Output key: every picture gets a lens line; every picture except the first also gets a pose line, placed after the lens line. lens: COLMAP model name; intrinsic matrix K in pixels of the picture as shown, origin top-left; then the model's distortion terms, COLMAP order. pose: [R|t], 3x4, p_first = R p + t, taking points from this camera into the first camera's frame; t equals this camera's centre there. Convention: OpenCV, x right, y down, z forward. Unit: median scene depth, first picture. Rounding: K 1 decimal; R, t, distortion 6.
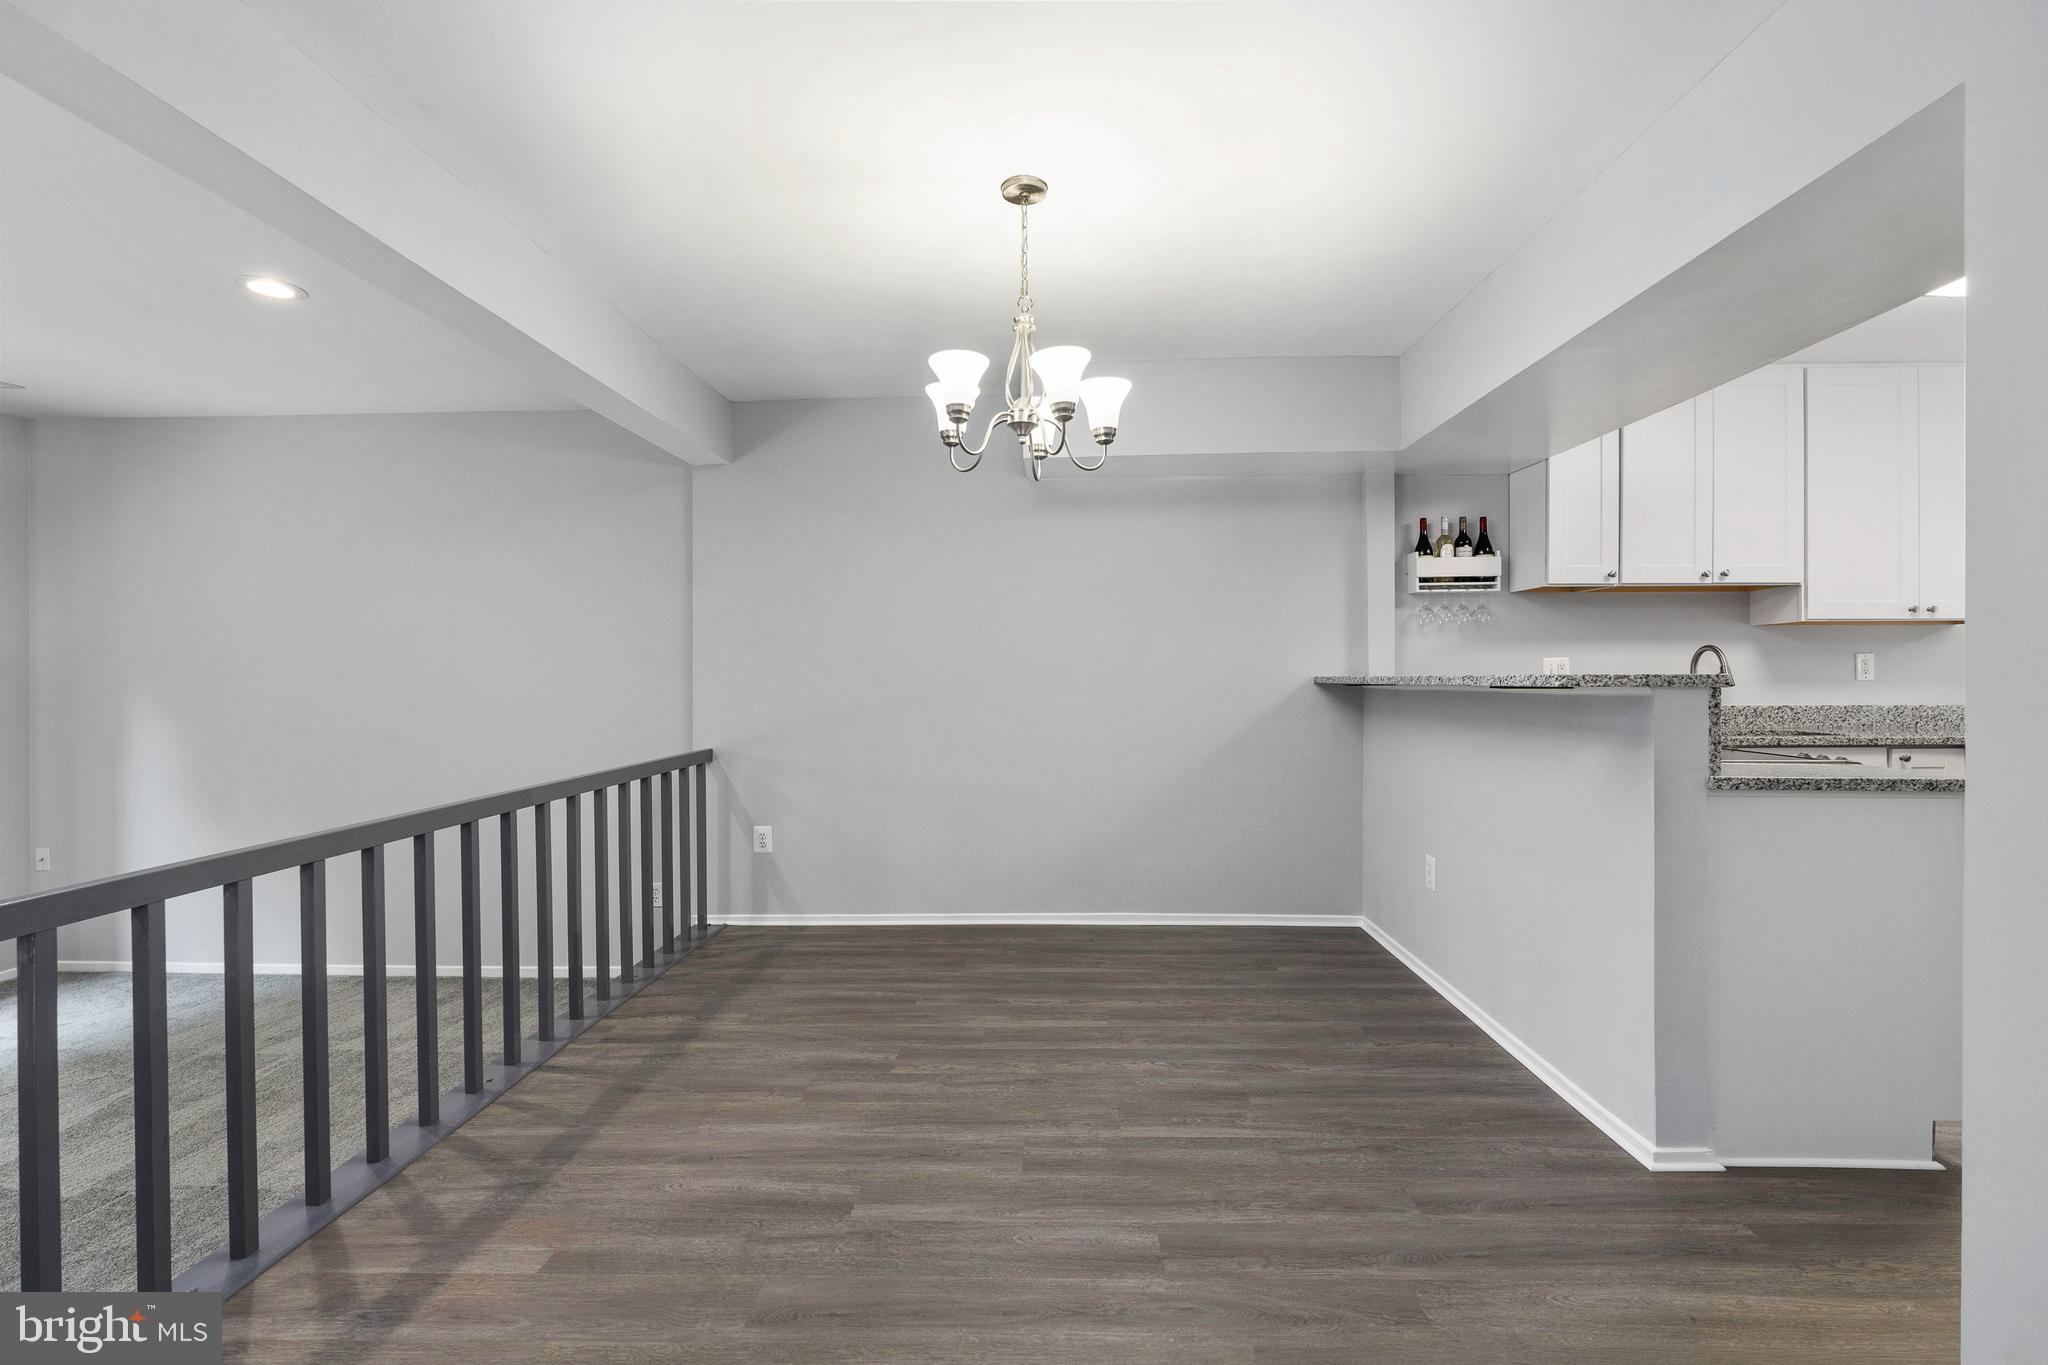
lens RADIAL K [[924.4, 0, 1034.0], [0, 924.4, 680.3], [0, 0, 1]] dist [-0.011686, 0.005174]
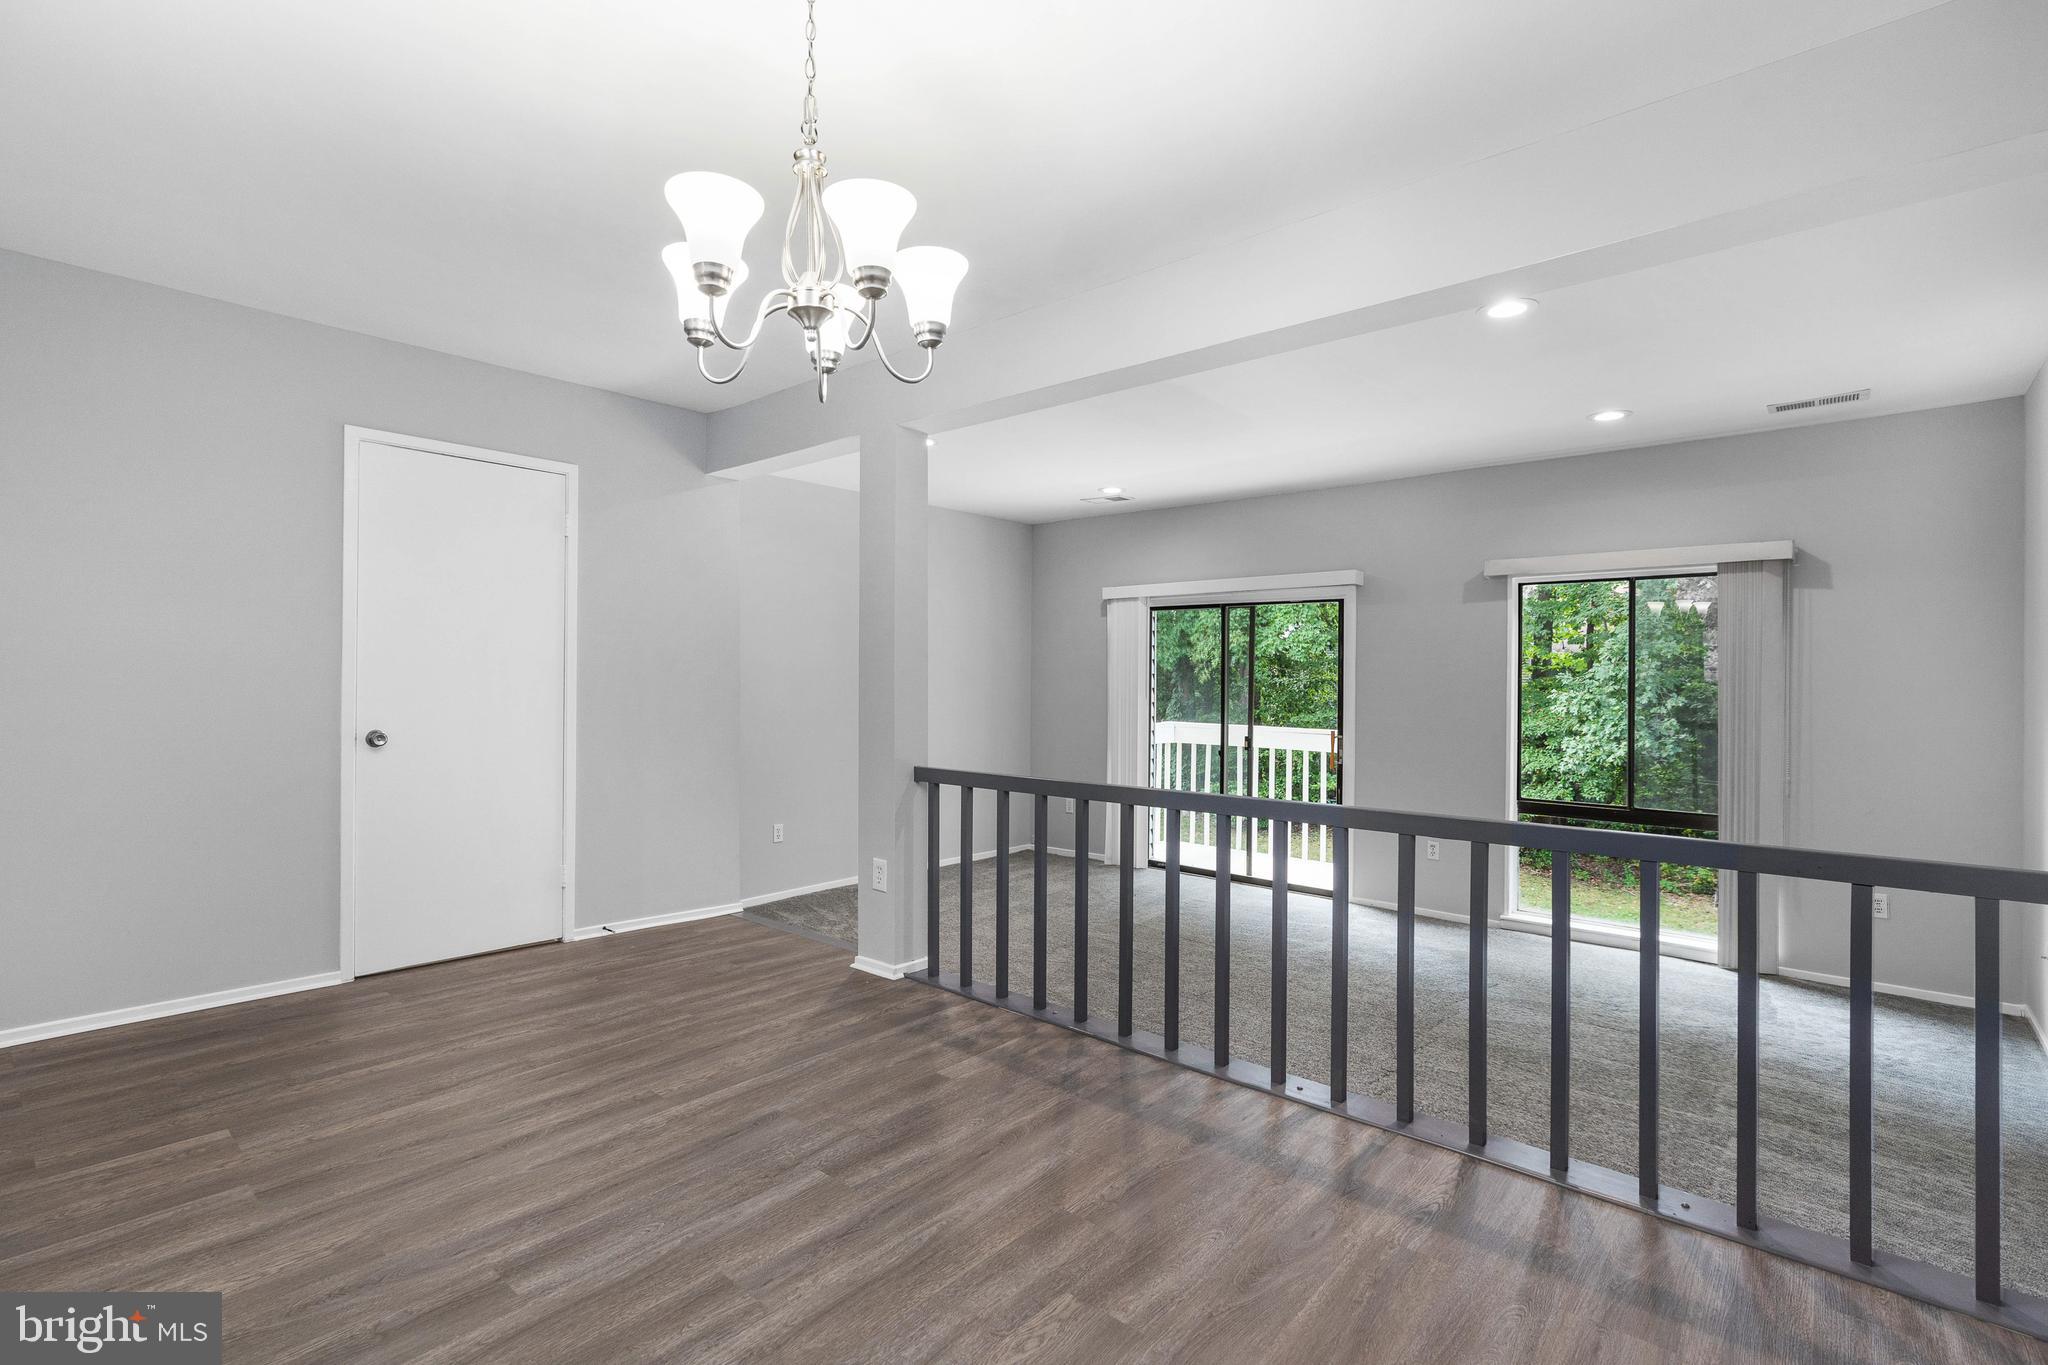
lens RADIAL K [[946.9, 0, 1026.7], [0, 946.9, 672.5], [0, 0, 1]] dist [-0.001681, 0.000133]
pose [[-0.637996, -0.004041, -0.770029, 0.324732], [-0.006683, 0.999978, 0.000289, -0.010680], [0.770011, 0.005330, -0.638008, 1.199742]]
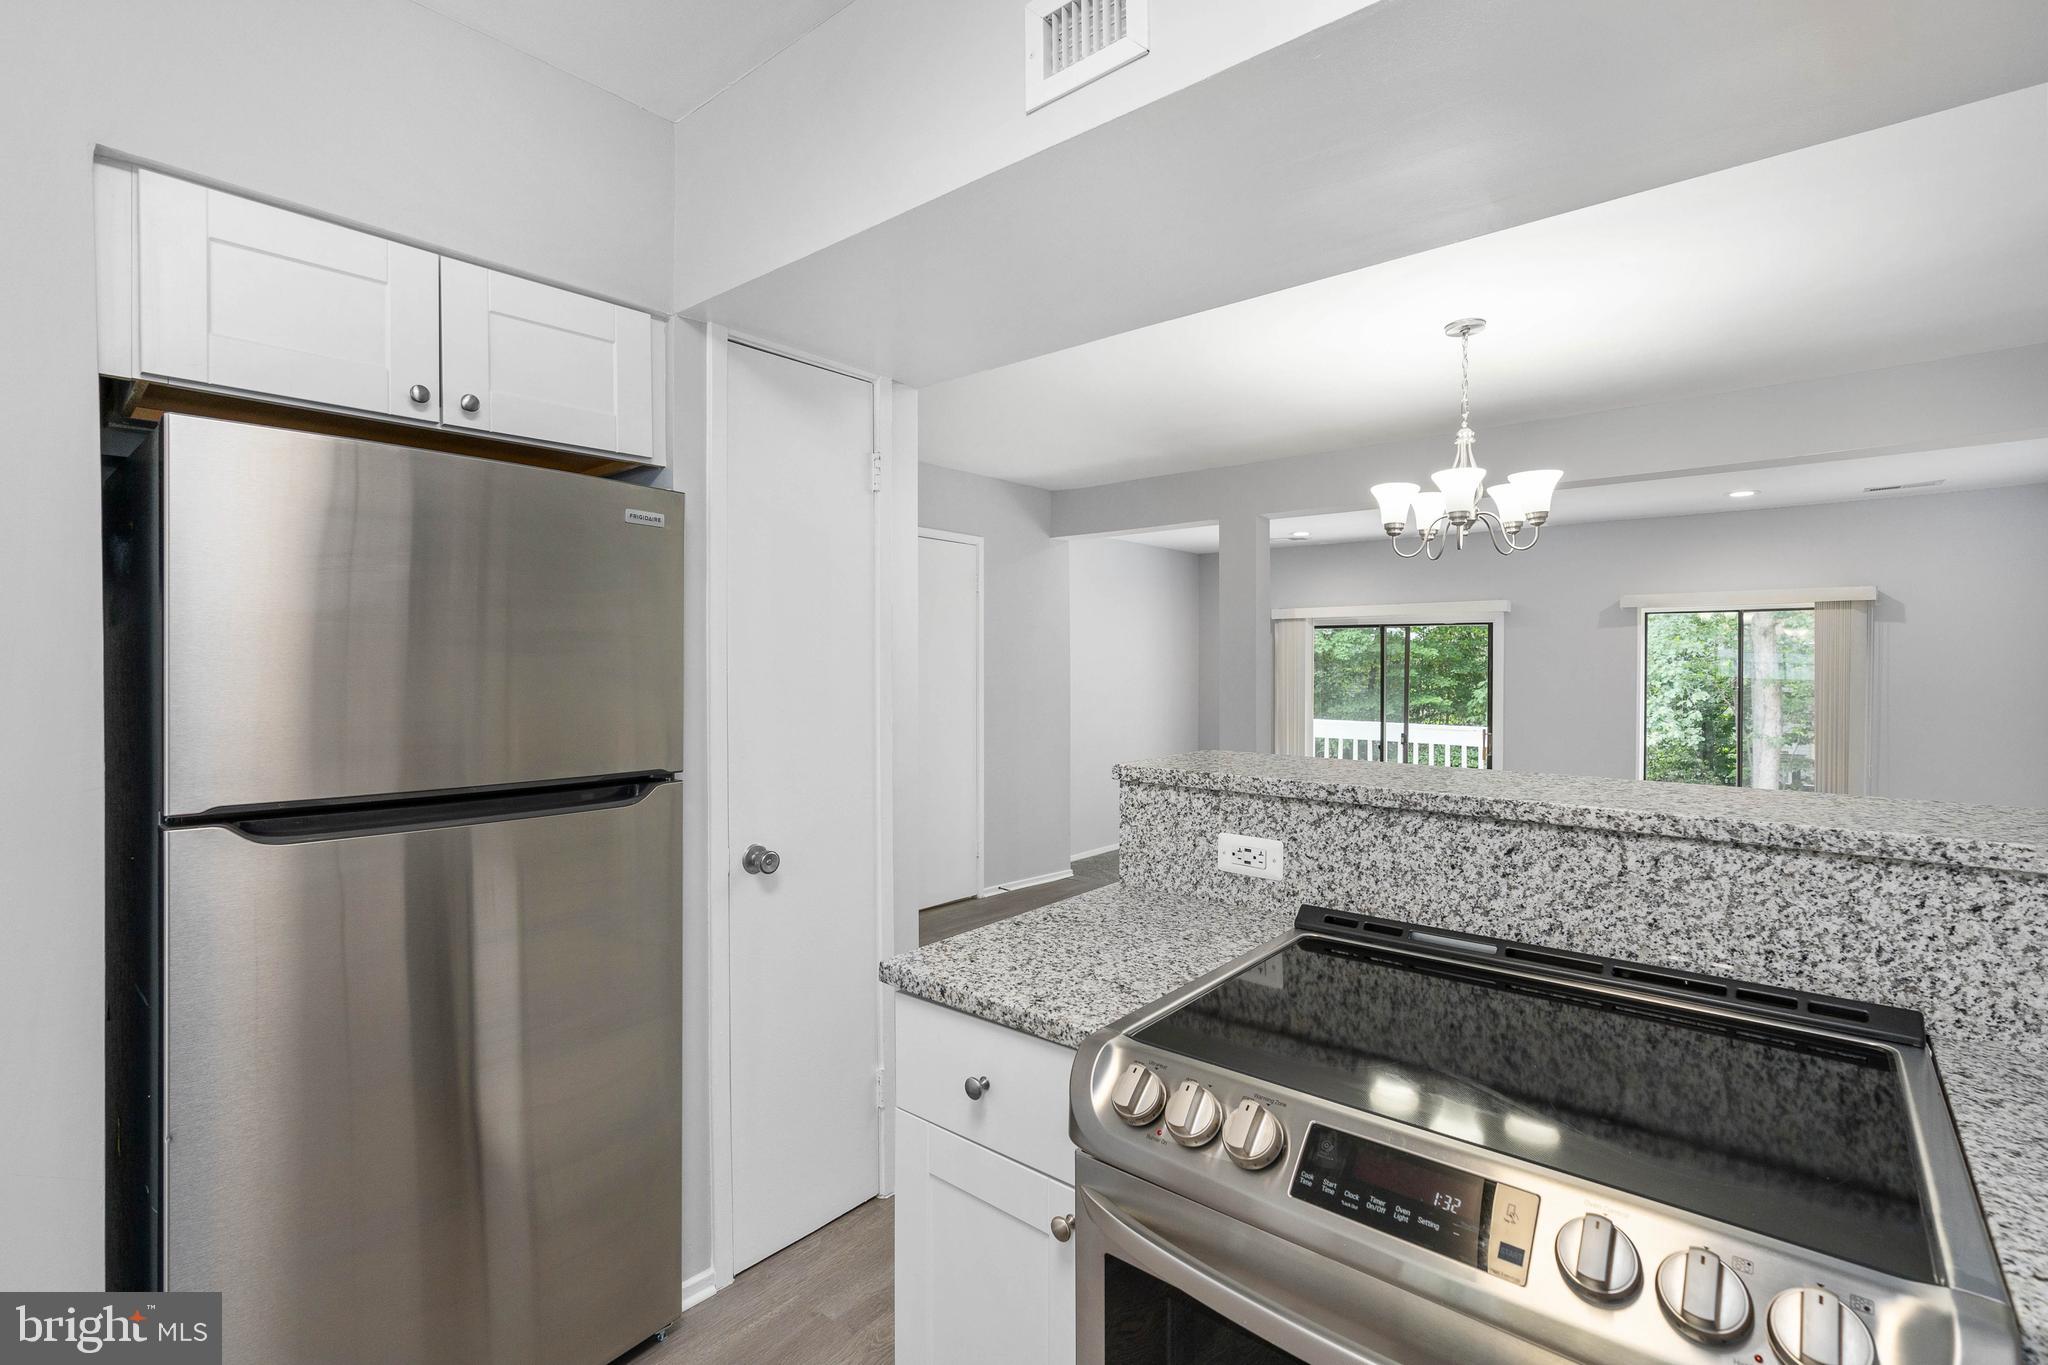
lens RADIAL K [[929.1, 0, 1023.1], [0, 929.1, 669.8], [0, 0, 1]] dist [-0.004961, -0.000110]
pose [[-0.624680, 0.008481, -0.780835, 1.004827], [-0.000622, 0.999935, 0.011359, -0.071014], [0.780881, 0.007581, -0.624634, 0.999879]]
